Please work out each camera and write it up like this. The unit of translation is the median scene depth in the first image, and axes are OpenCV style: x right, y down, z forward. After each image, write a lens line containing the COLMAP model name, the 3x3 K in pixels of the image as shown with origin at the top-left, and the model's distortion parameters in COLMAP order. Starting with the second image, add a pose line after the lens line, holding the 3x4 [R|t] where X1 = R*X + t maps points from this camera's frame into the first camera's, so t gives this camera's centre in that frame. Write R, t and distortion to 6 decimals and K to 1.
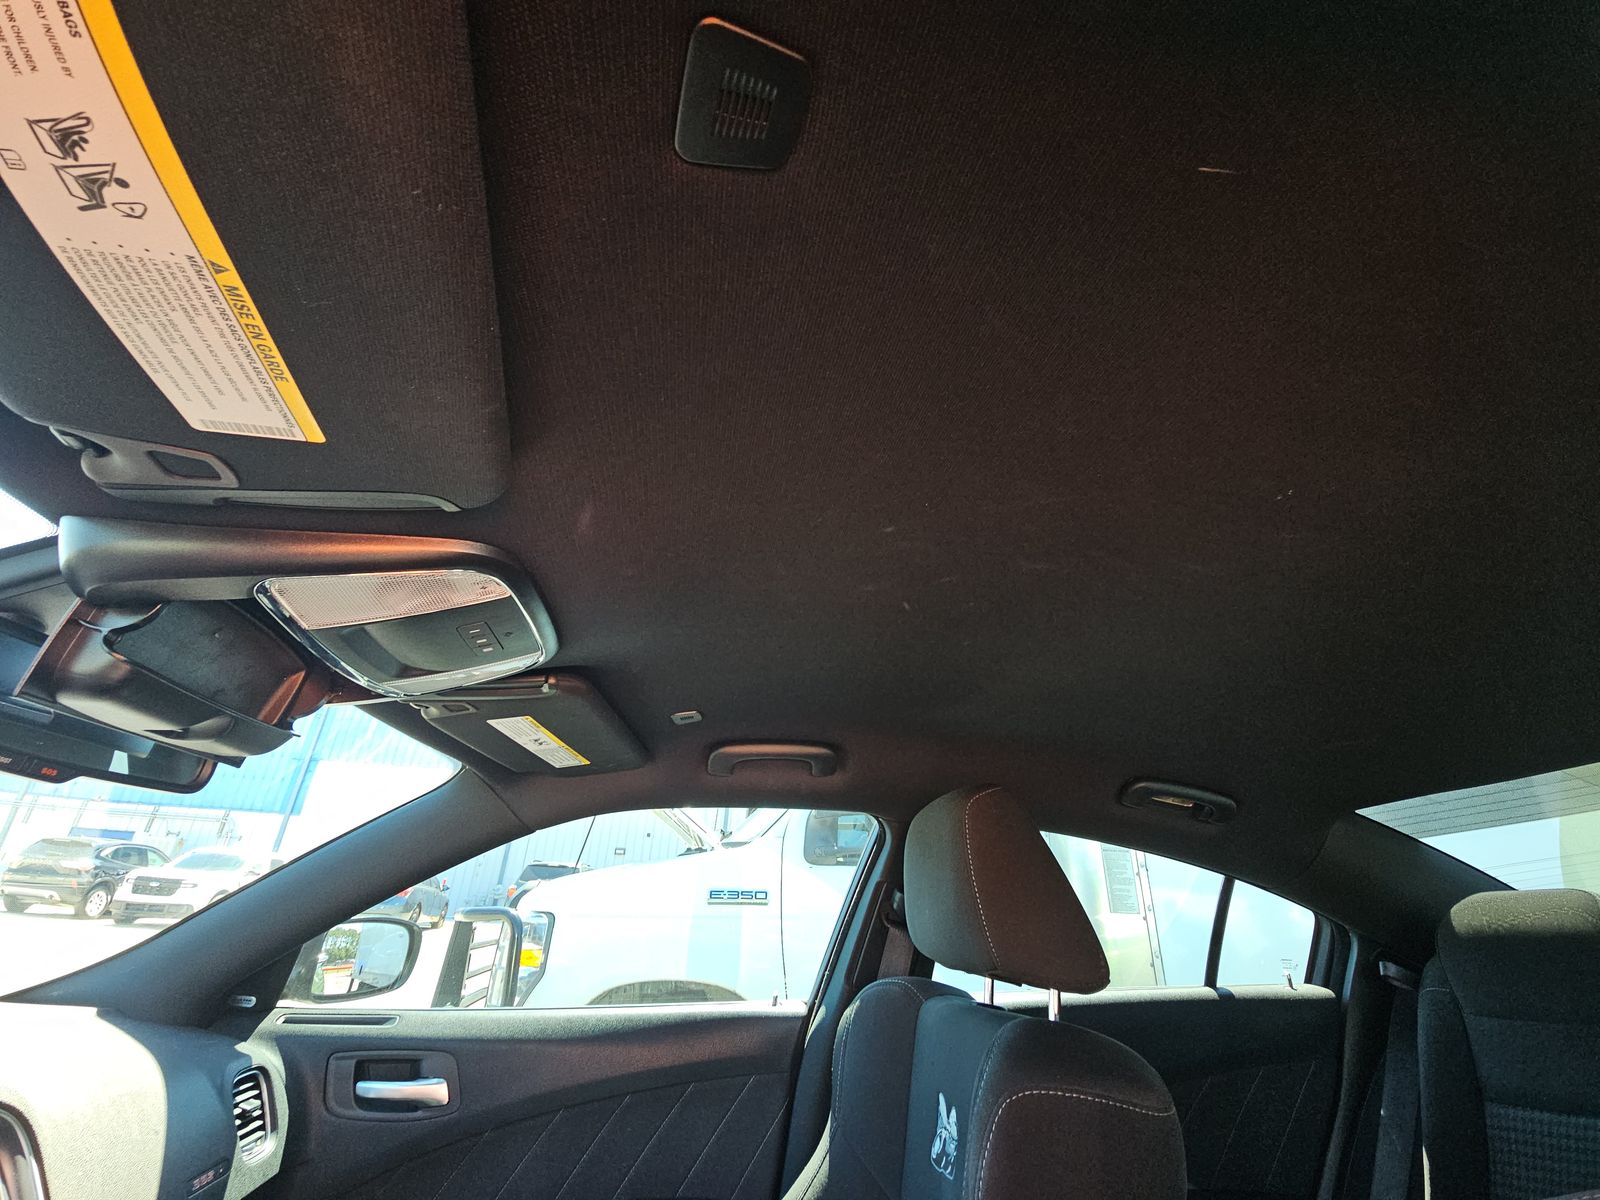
lens RADIAL K [[644.5, 0, 797.9], [0, 644.5, 593.2], [0, 0, 1]] dist [-0.001663, -0.000555]
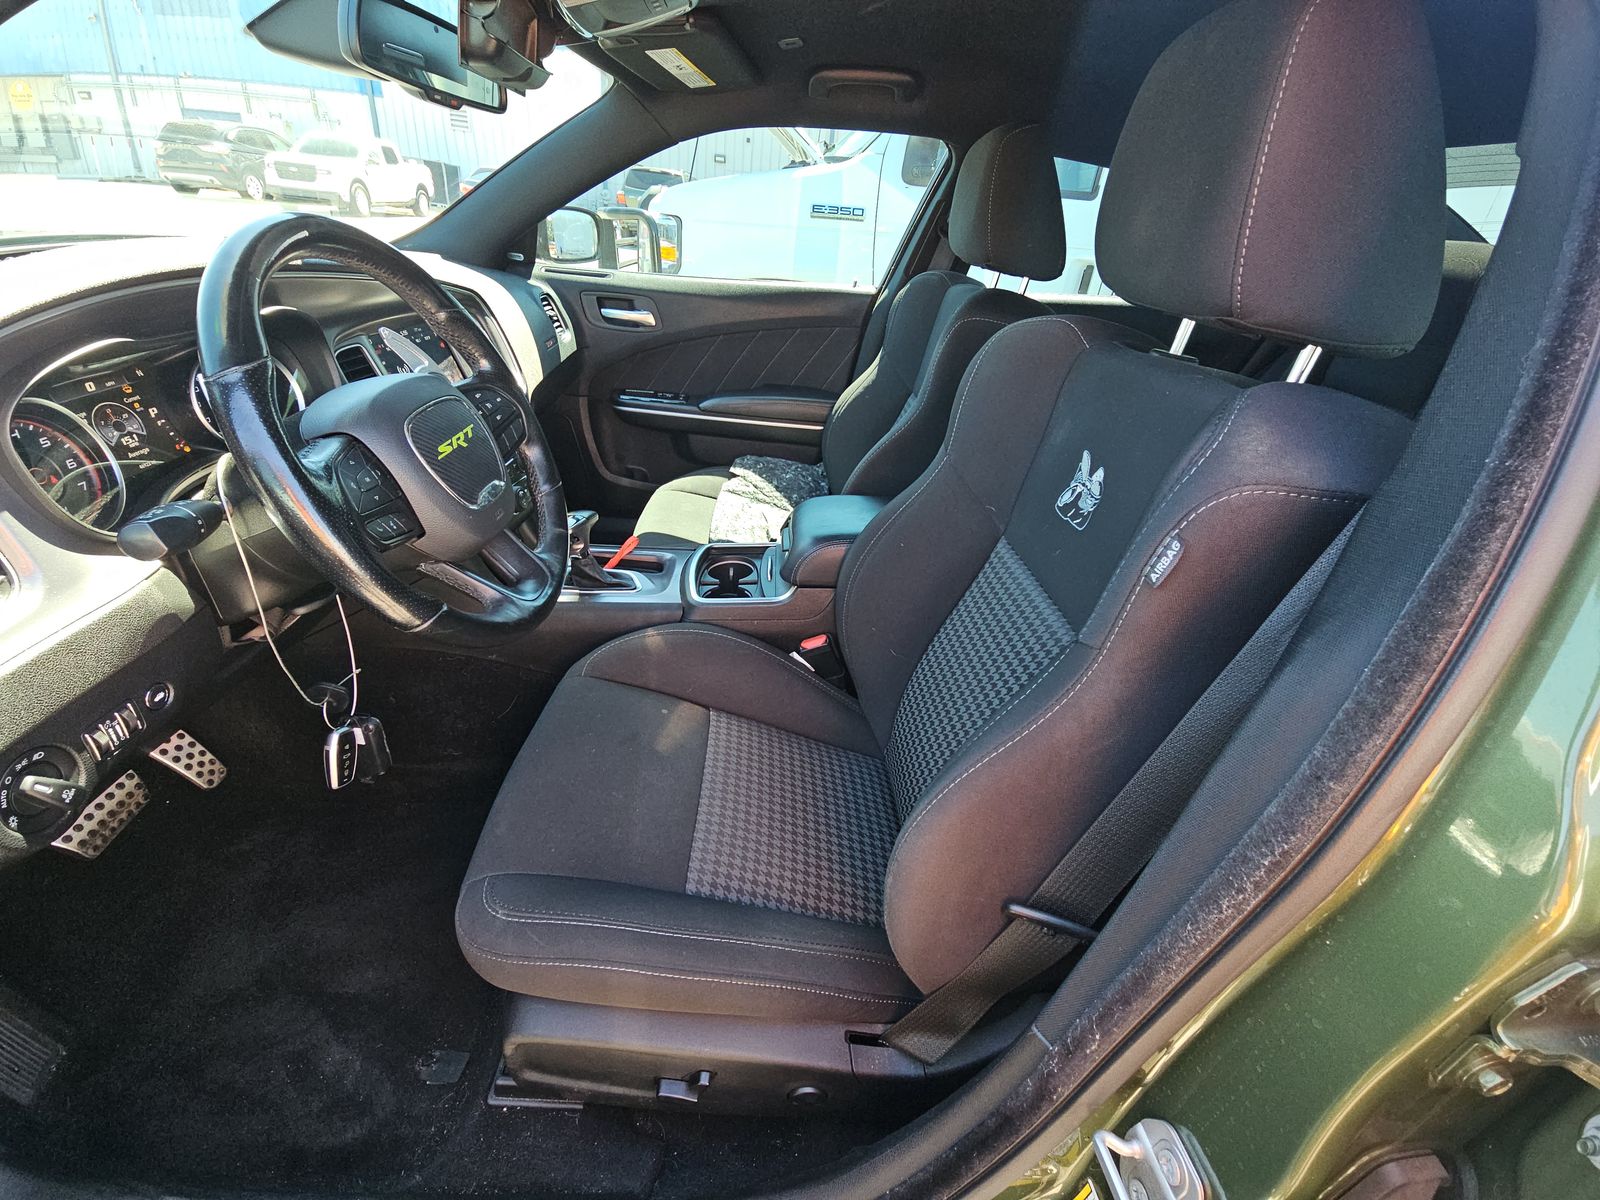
lens RADIAL K [[644.5, 0, 805.3], [0, 644.5, 585.3], [0, 0, 1]] dist [-0.001663, -0.000555]
pose [[0.989233, 0.115868, -0.089406, 0.065223], [0.006418, 0.575961, 0.817452, -0.171190], [0.146211, -0.809224, 0.569016, -0.412152]]
